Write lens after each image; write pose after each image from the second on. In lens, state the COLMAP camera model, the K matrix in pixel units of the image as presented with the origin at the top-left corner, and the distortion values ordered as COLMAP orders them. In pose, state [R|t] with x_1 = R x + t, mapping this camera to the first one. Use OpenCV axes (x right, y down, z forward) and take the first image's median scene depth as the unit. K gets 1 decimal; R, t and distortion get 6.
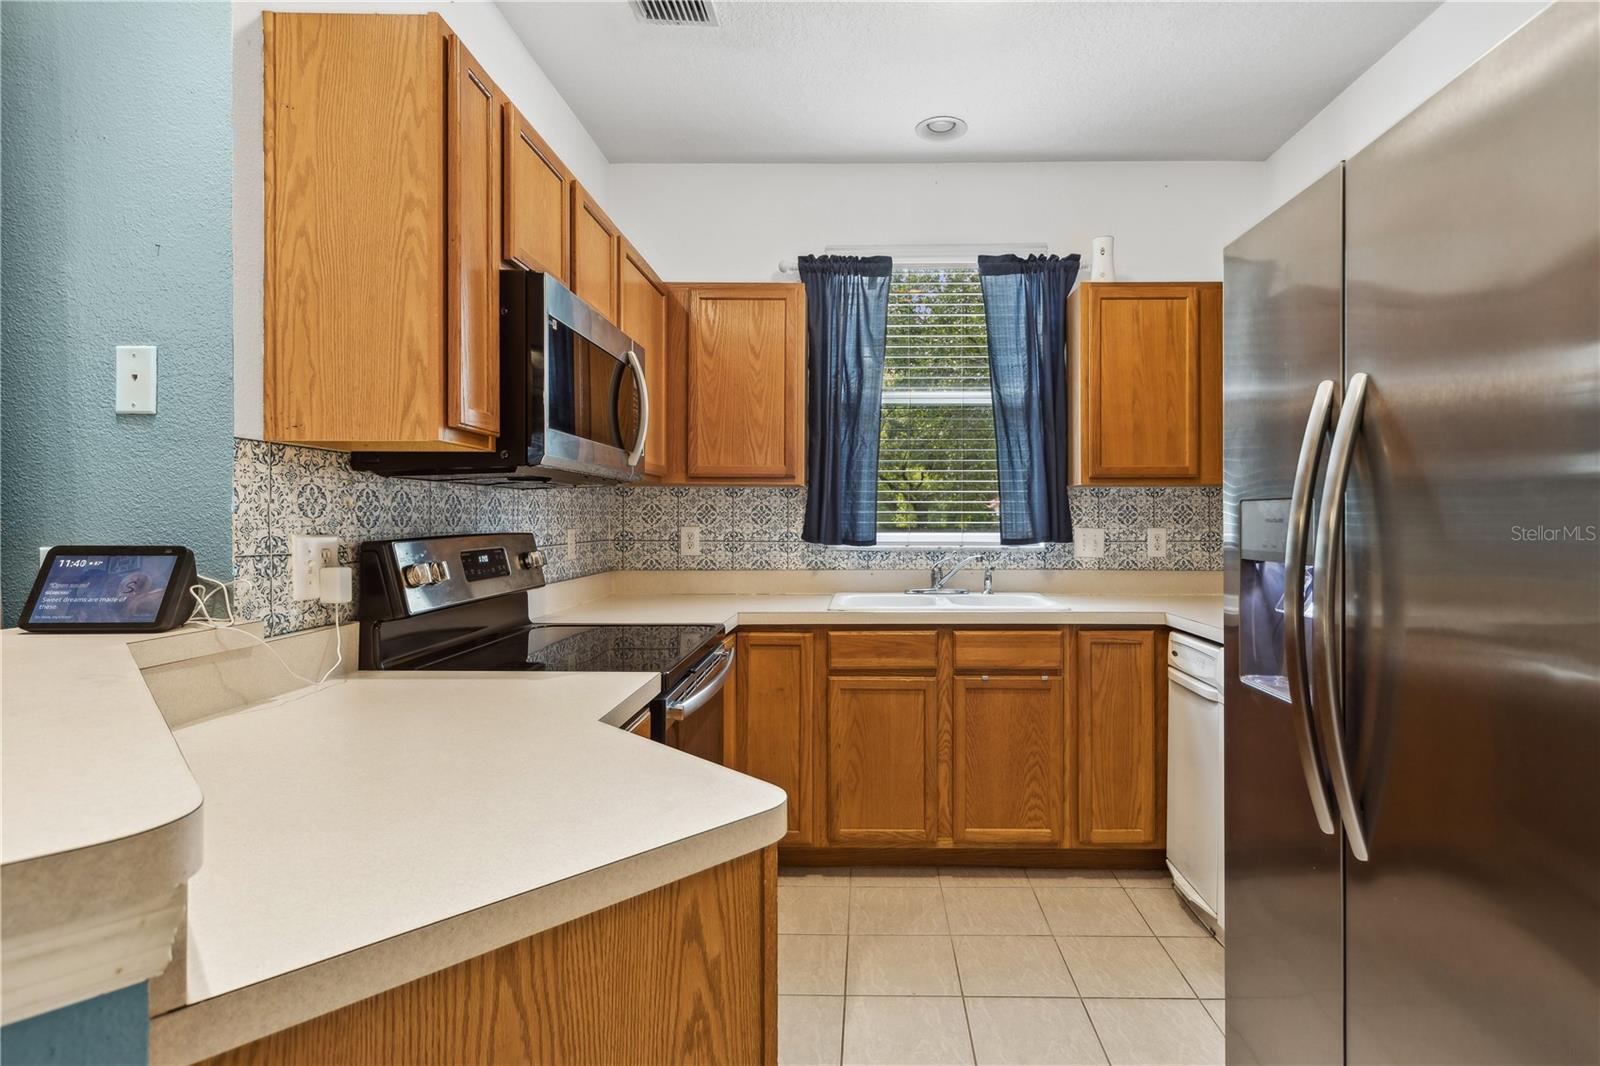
lens RADIAL K [[805.1, 0, 854.8], [0, 805.1, 513.6], [0, 0, 1]] dist [0.001484, 0.000284]
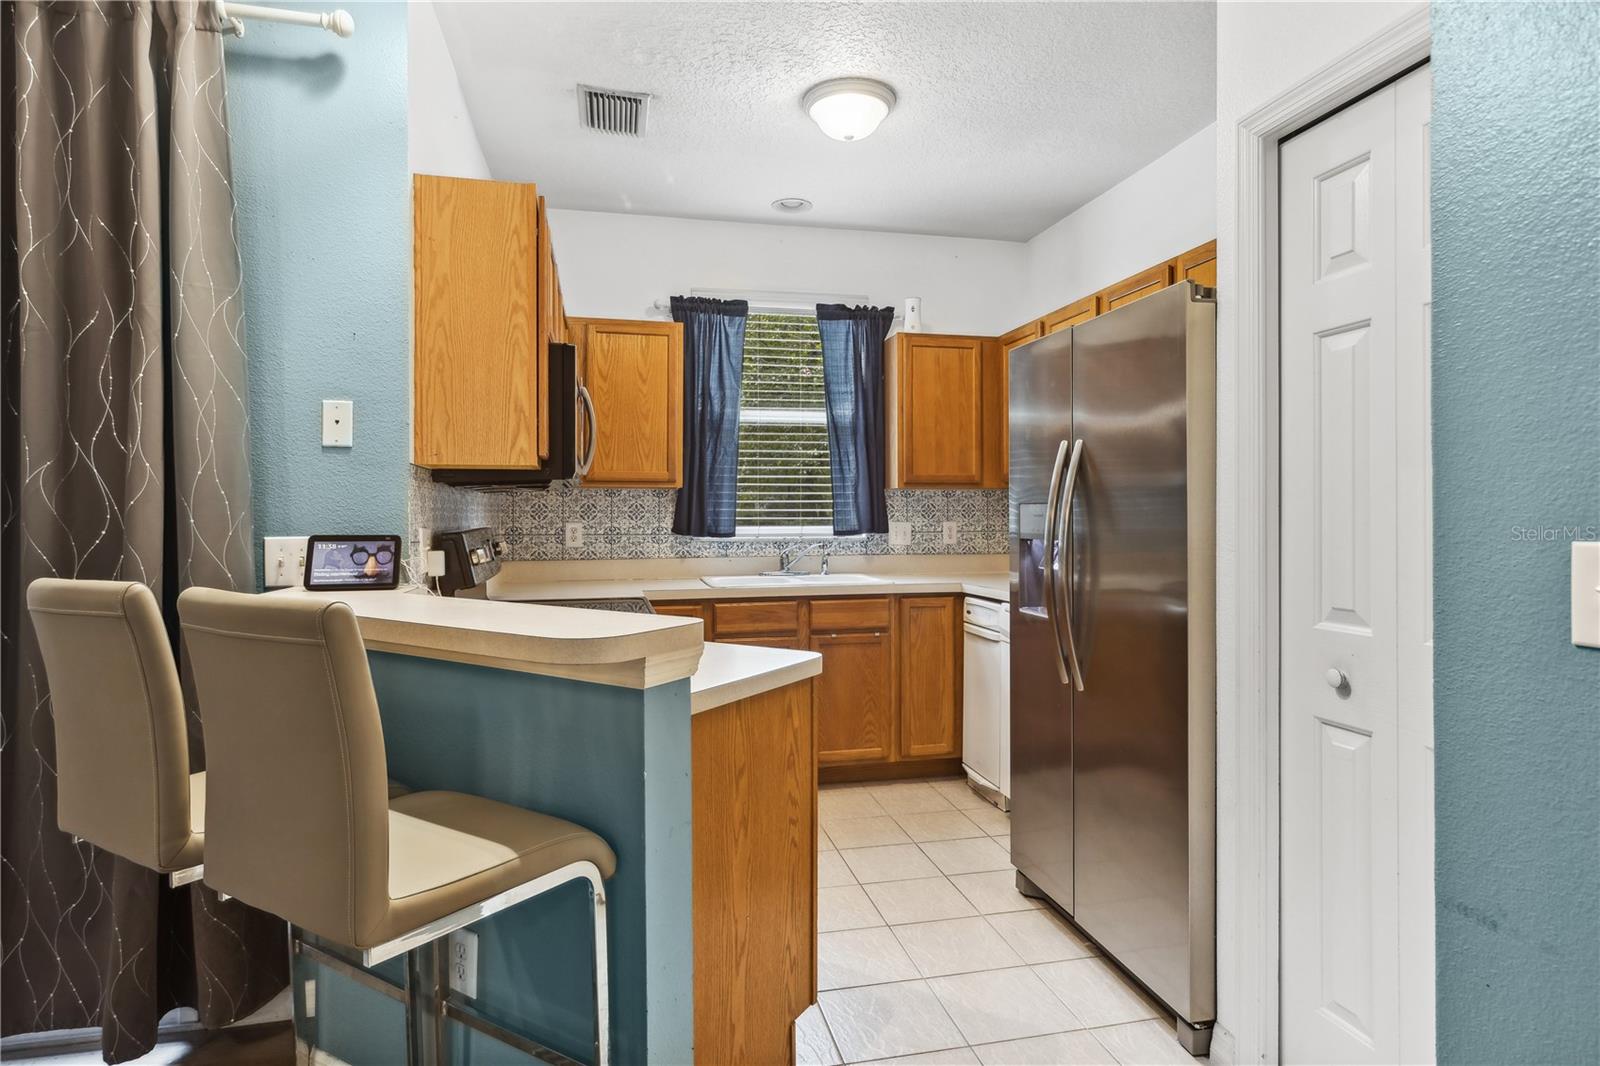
lens RADIAL K [[885.9, 0, 803.4], [0, 885.9, 509.4], [0, 0, 1]] dist [-0.002252, -0.000109]
pose [[0.972789, -0.002267, 0.231683, -0.197397], [0.002039, 0.999997, 0.001222, -0.003949], [-0.231685, -0.000716, 0.972791, -0.352875]]
